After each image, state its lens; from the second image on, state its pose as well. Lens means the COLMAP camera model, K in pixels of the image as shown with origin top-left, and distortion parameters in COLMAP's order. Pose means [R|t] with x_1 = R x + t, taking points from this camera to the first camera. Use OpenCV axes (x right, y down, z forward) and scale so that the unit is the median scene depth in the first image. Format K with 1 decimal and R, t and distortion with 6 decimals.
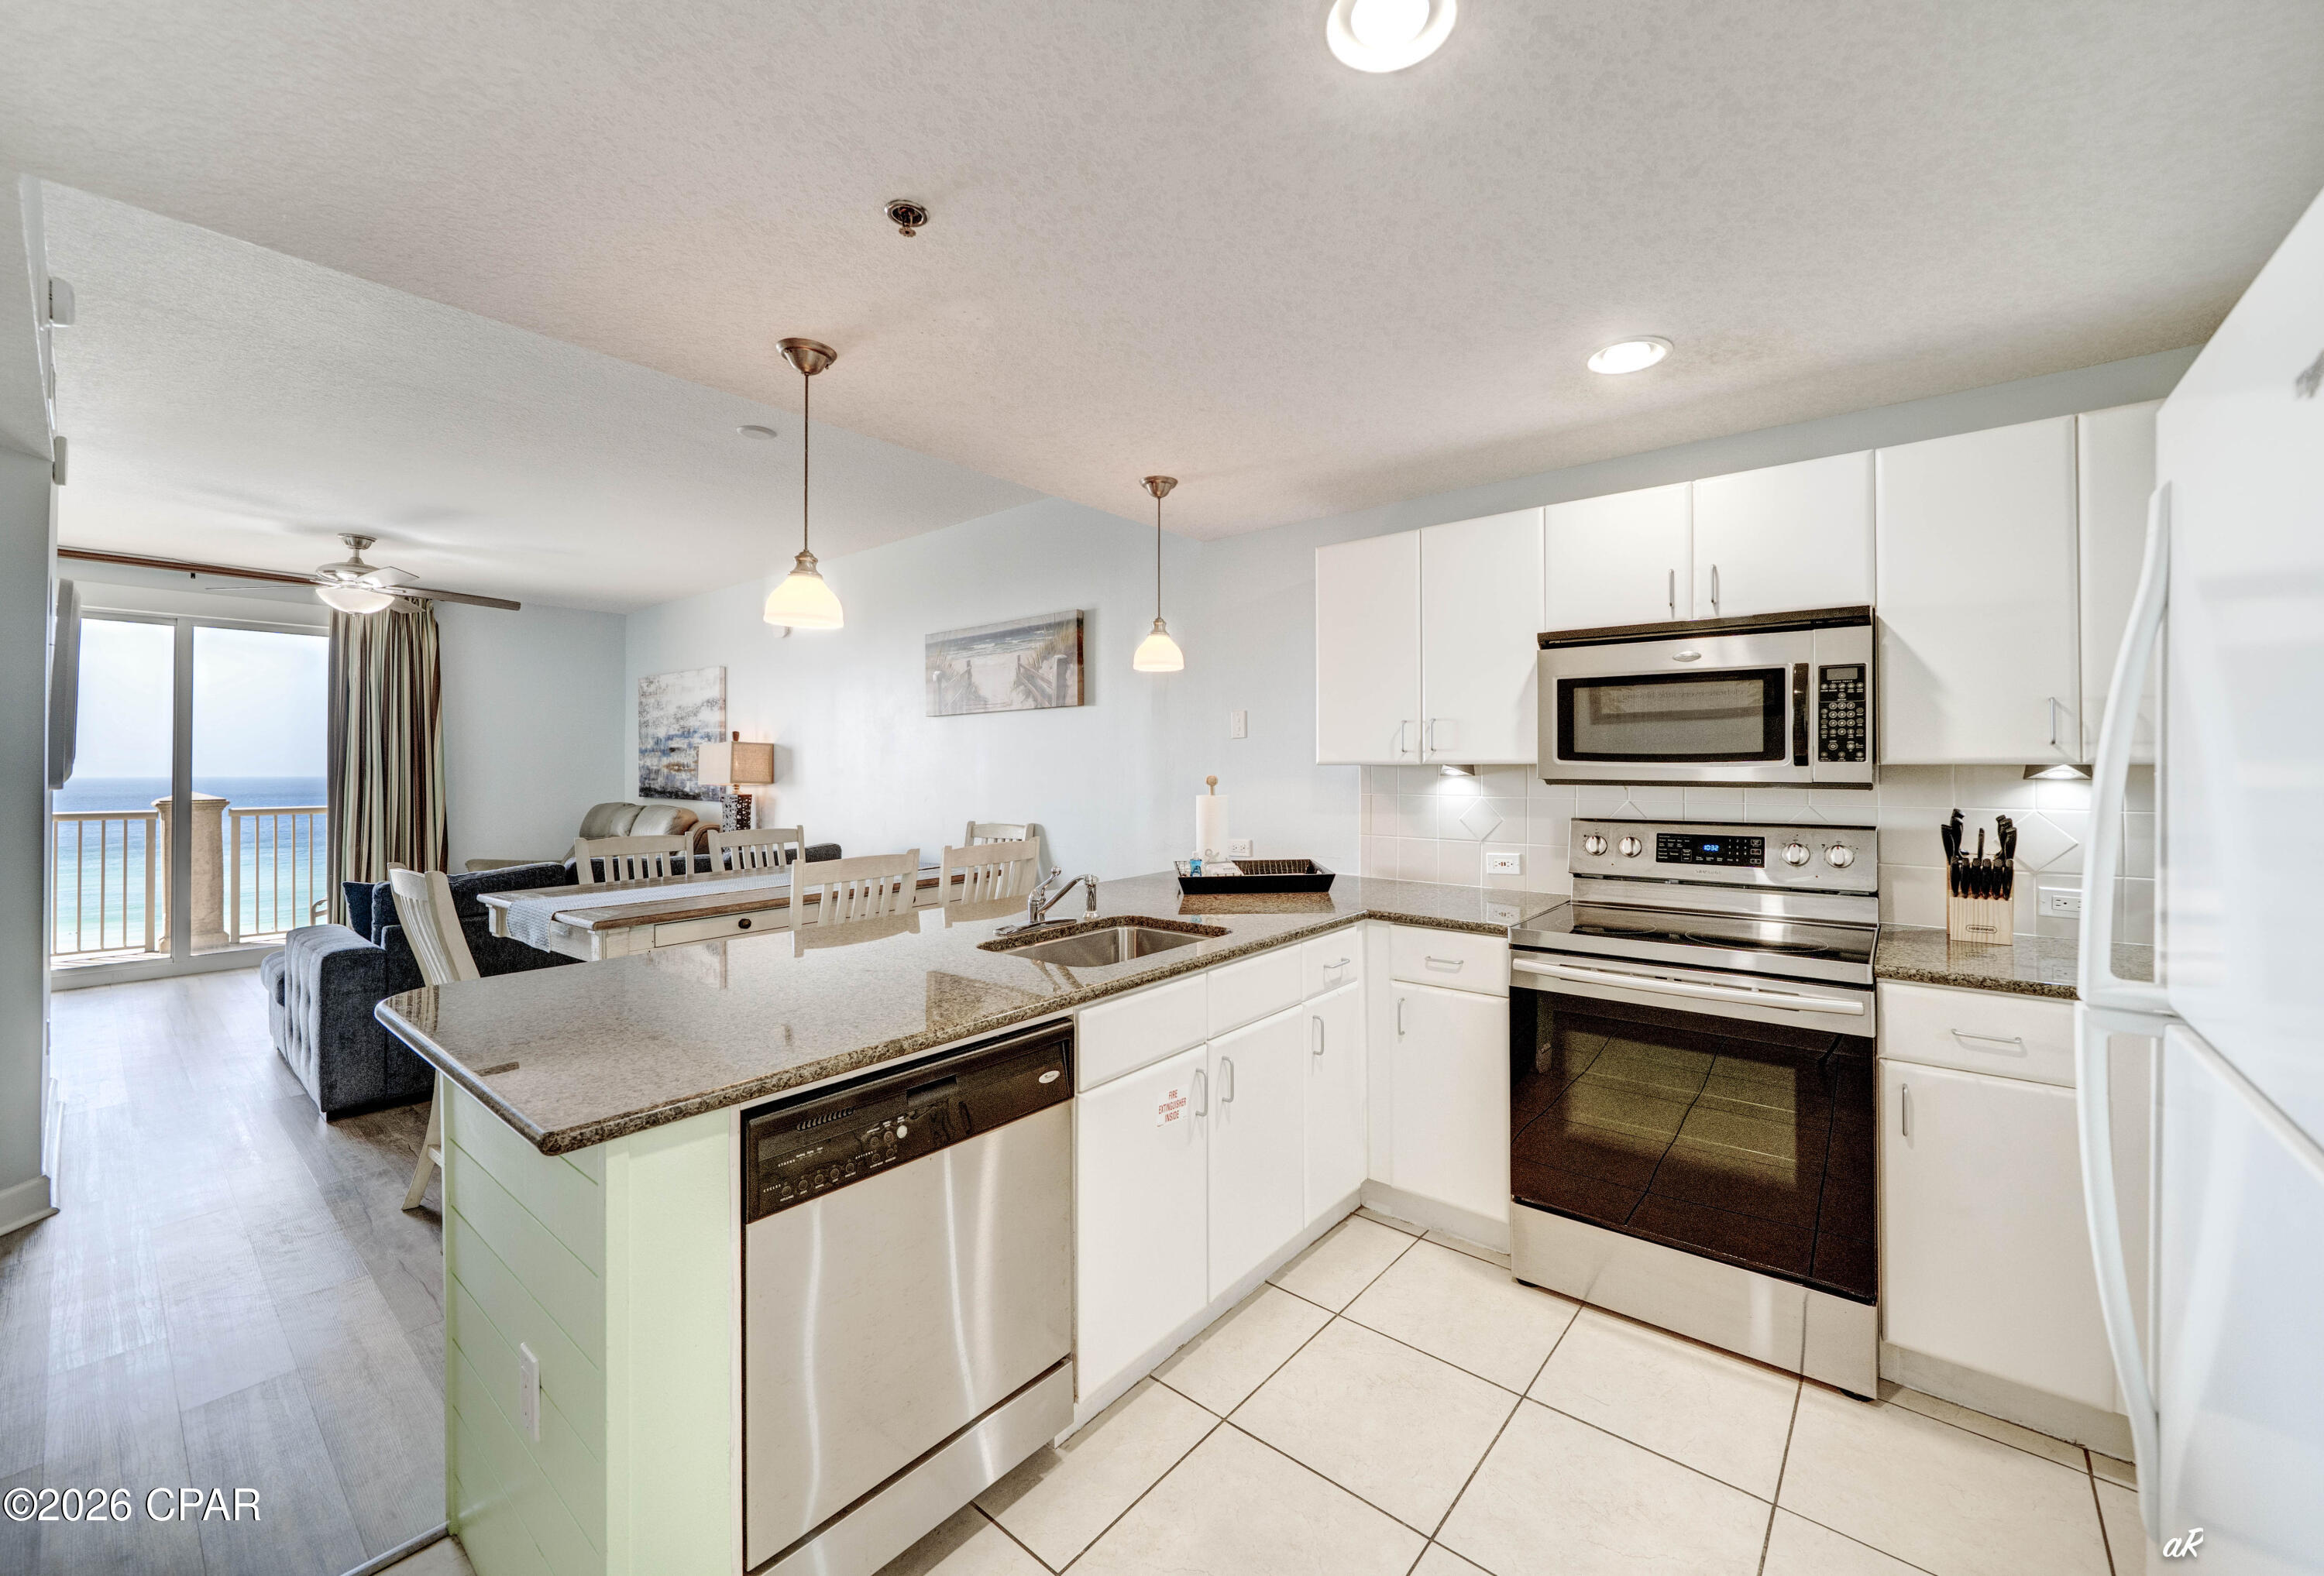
lens RADIAL K [[916.2, 0, 1162.6], [0, 916.2, 755.6], [0, 0, 1]] dist [-0.027210, -0.000077]
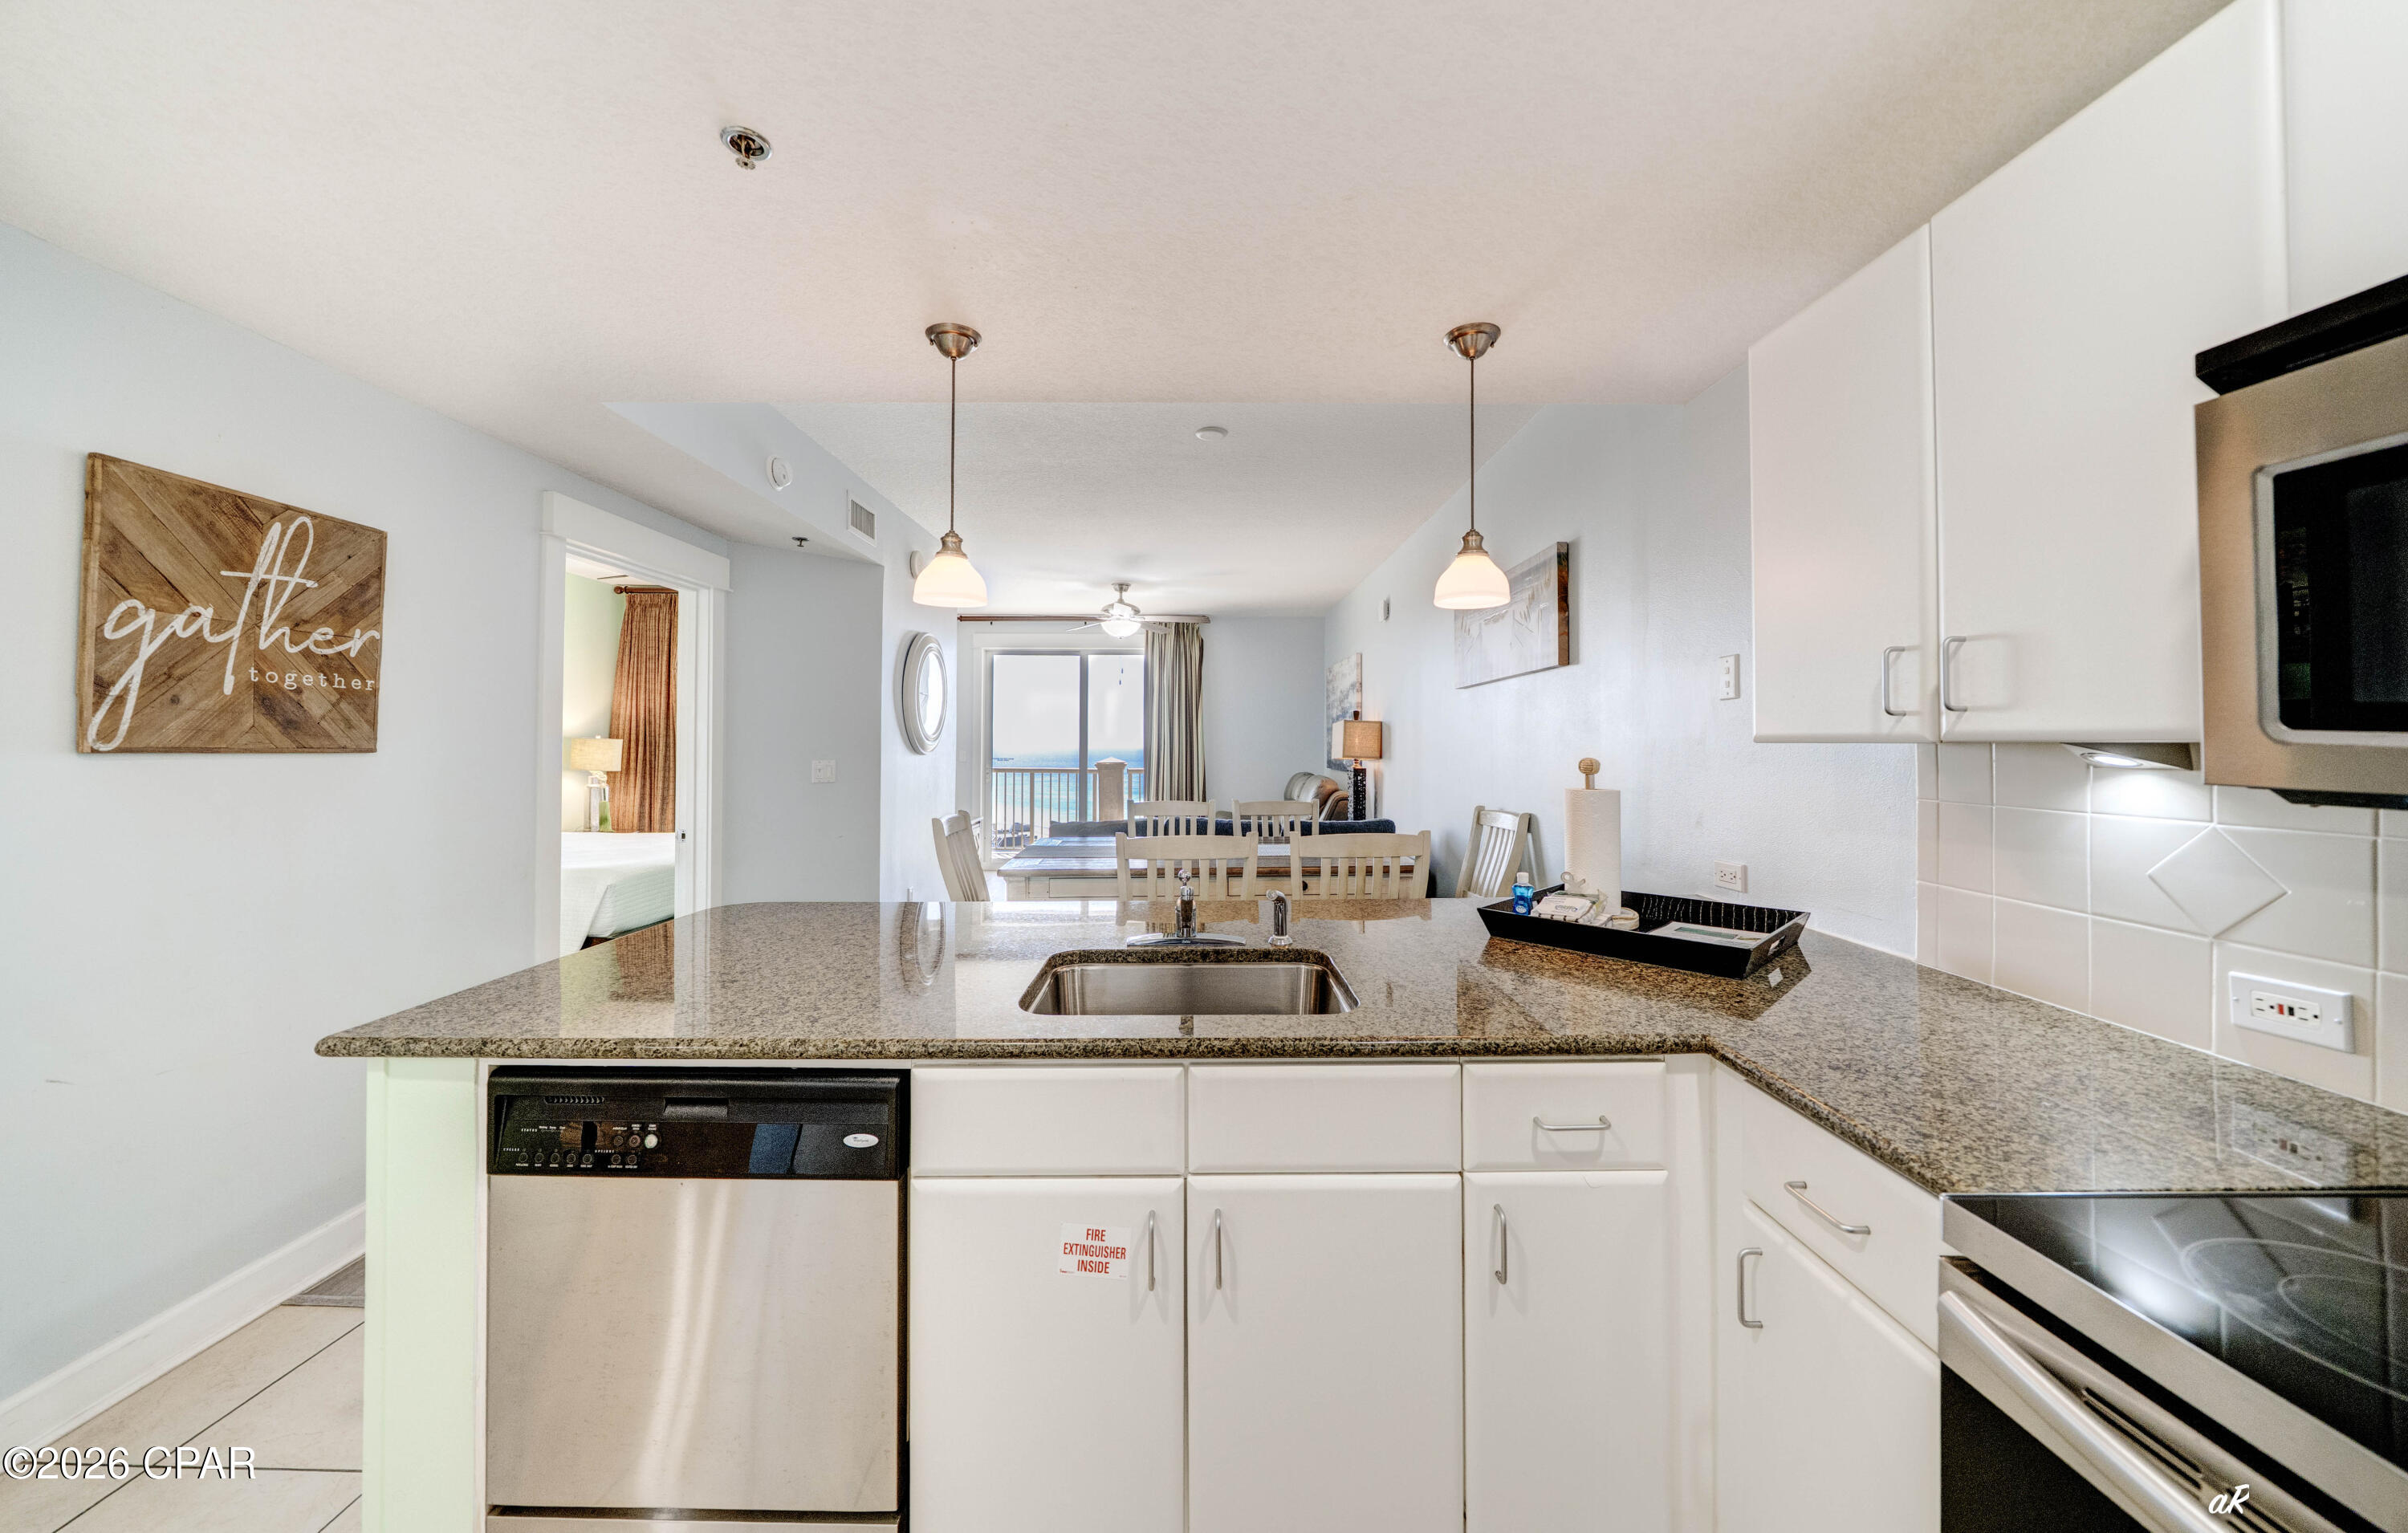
lens RADIAL K [[811.8, 0, 1204.2], [0, 811.8, 730.3], [0, 0, 1]] dist [-0.011963, 0.000093]
pose [[0.634870, -0.008651, -0.772570, 0.362109], [0.006359, 0.999962, -0.005971, 0.003954], [0.772593, -0.001122, 0.634901, 0.475368]]
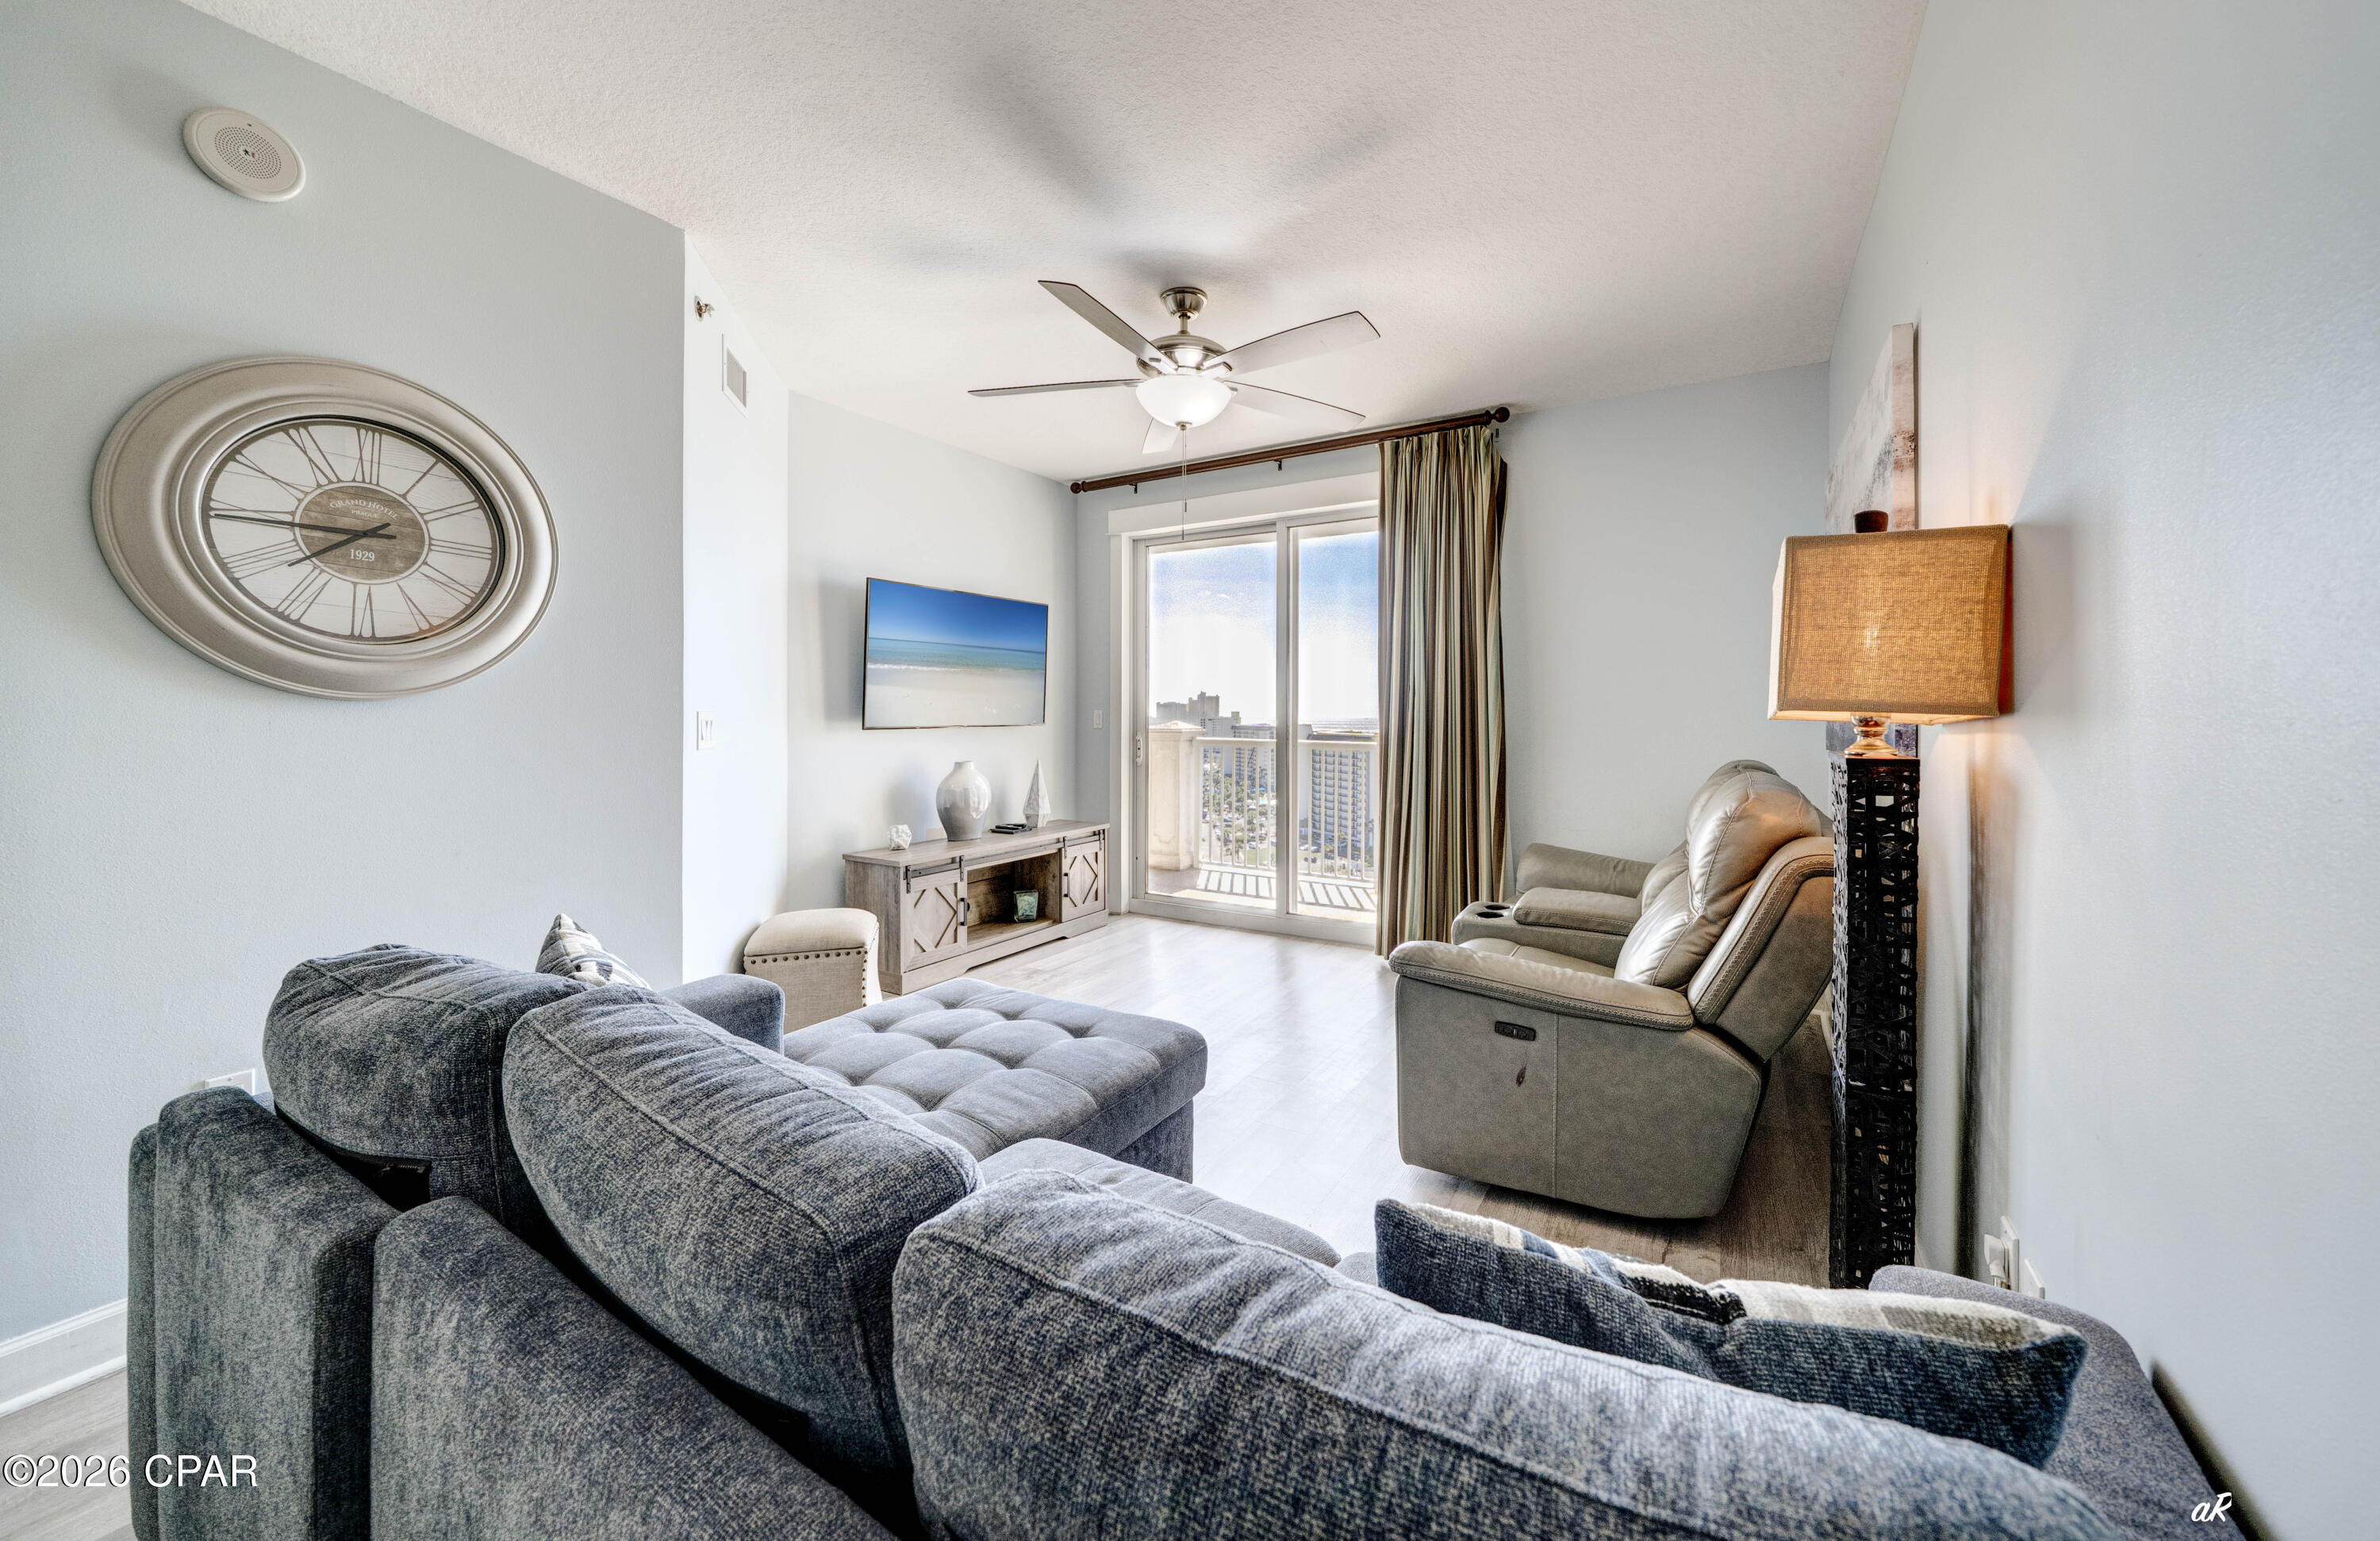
lens RADIAL K [[878.4, 0, 1190.0], [0, 878.4, 770.5], [0, 0, 1]] dist [0.000516, 0.000046]
pose [[0.141689, 0.063026, -0.987903, -0.500145], [0.010879, 0.997812, 0.065218, 0.056784], [0.989851, -0.019988, 0.140694, 1.576892]]
